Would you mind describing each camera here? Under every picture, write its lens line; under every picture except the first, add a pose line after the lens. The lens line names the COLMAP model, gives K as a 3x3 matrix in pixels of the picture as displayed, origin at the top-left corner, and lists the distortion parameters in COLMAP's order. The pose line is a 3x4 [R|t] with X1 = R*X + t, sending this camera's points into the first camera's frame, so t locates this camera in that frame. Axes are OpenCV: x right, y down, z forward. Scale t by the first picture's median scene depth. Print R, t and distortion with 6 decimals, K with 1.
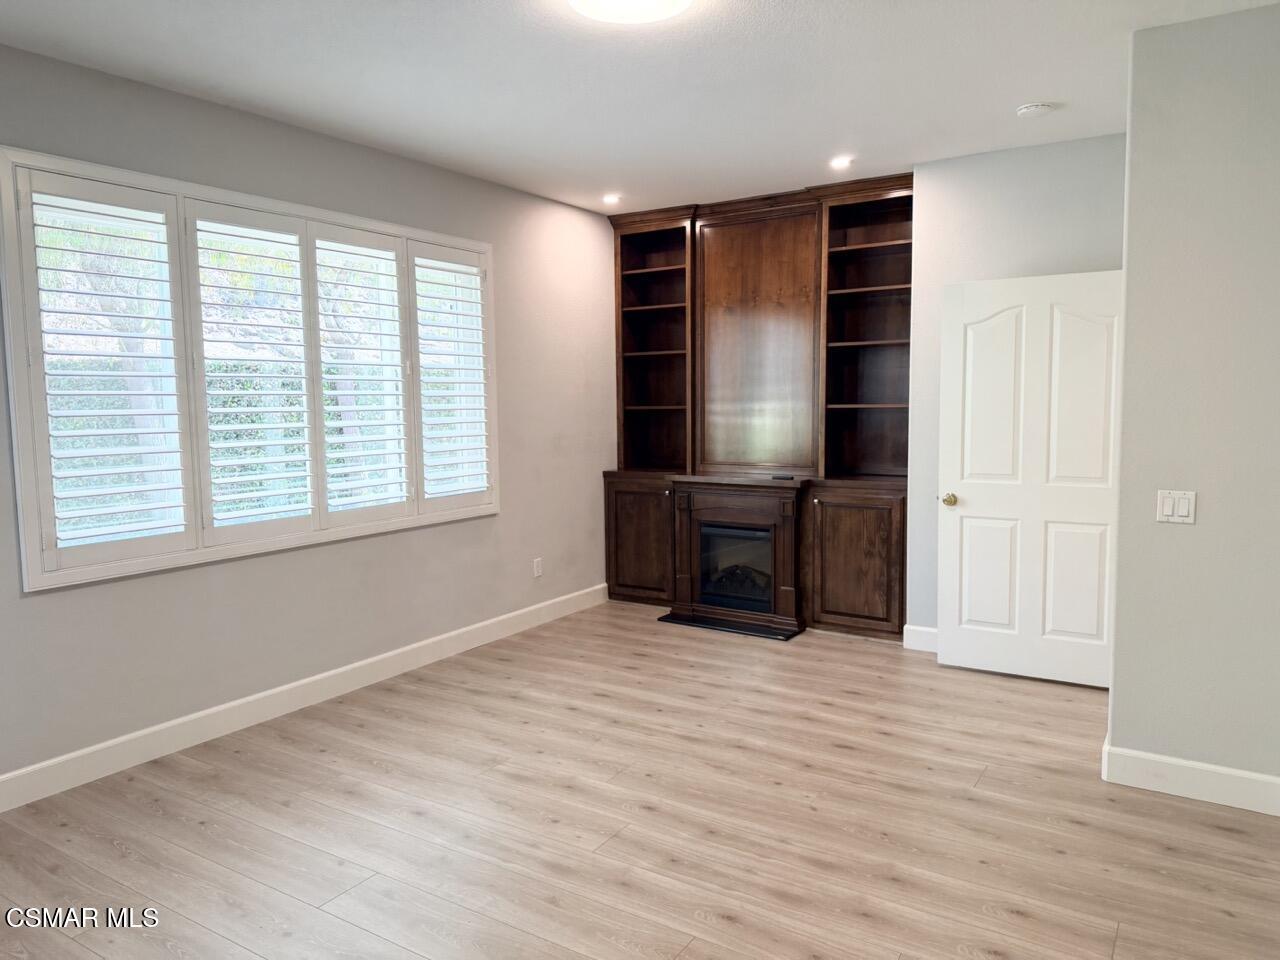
lens RADIAL K [[893.0, 0, 628.9], [0, 893.0, 476.9], [0, 0, 1]] dist [0.073823, -0.080865]
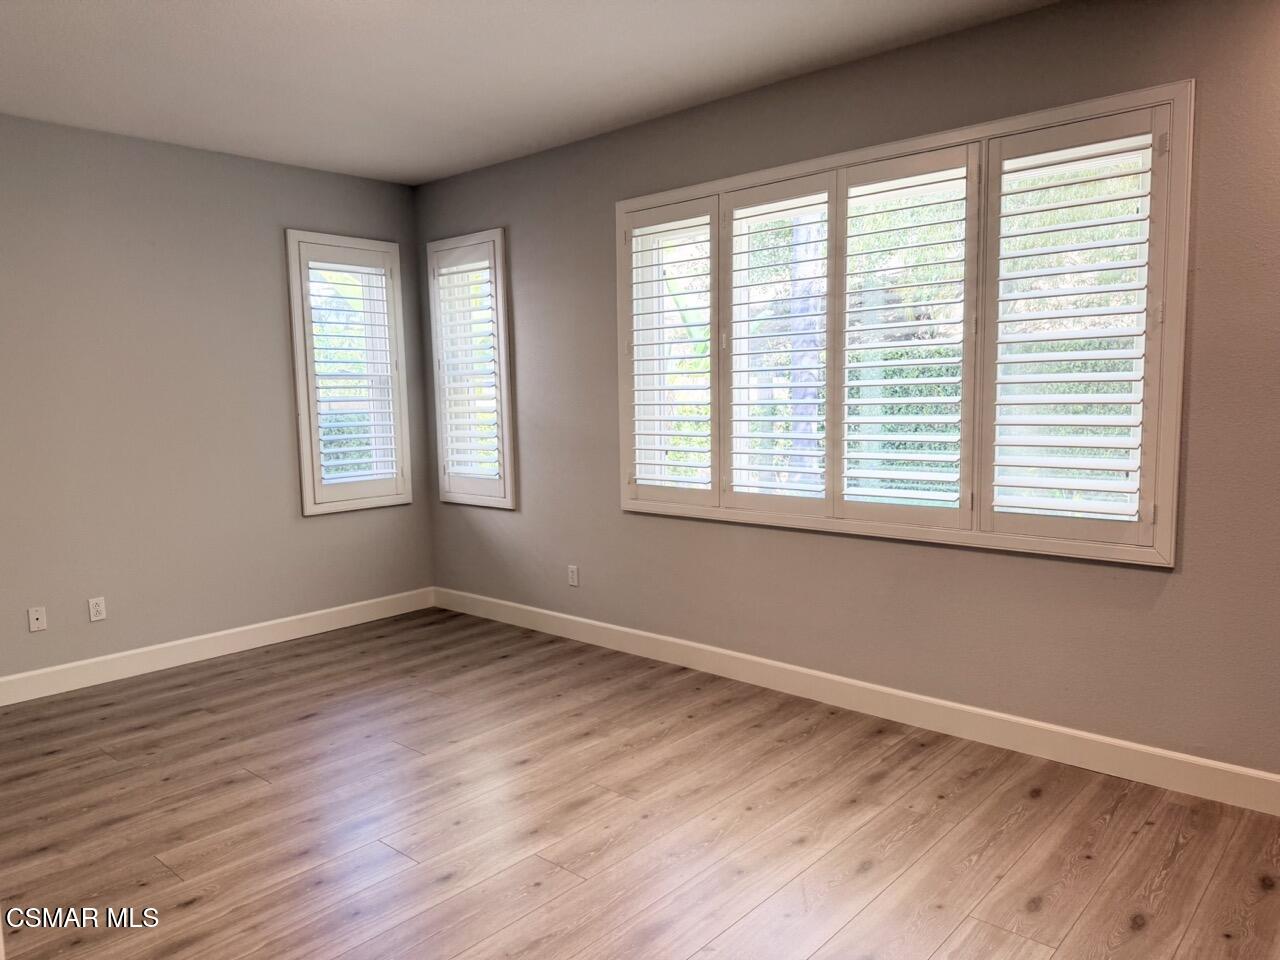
lens RADIAL K [[893.0, 0, 628.9], [0, 893.0, 476.9], [0, 0, 1]] dist [0.073823, -0.080865]
pose [[-0.156666, 0.114995, -0.980934, 0.537050], [-0.063483, 0.989972, 0.126193, -0.077799], [0.985609, 0.082043, -0.147794, 0.878310]]
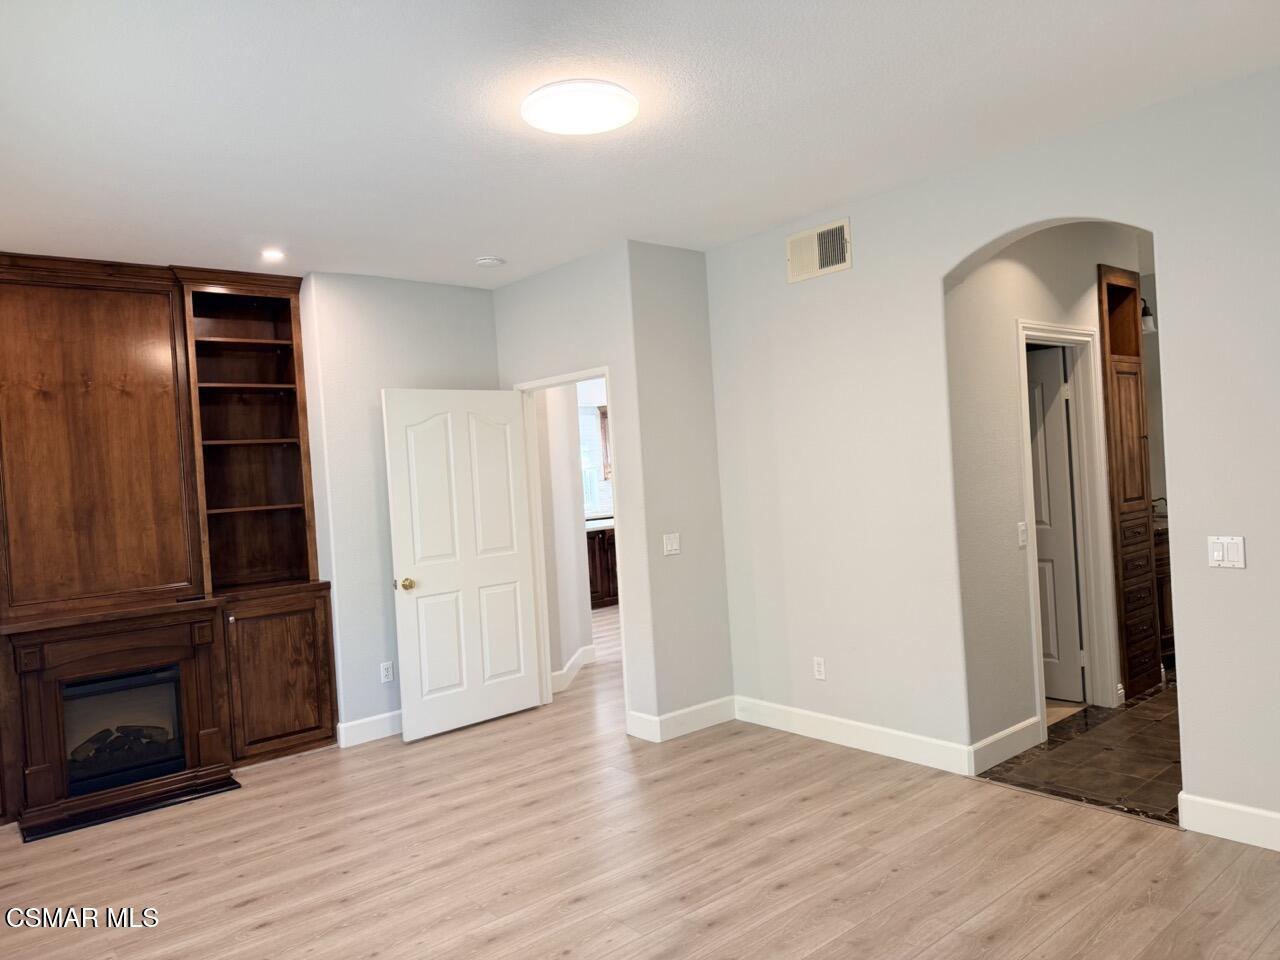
lens RADIAL K [[907.3, 0, 640.0], [0, 907.3, 480.0], [0, 0, 1]] dist [0.078550, -0.085444]
pose [[0.289240, -0.020175, 0.957044, -0.629562], [0.144517, 0.989239, -0.022822, -0.034485], [-0.946285, 0.144910, 0.289044, 0.407915]]
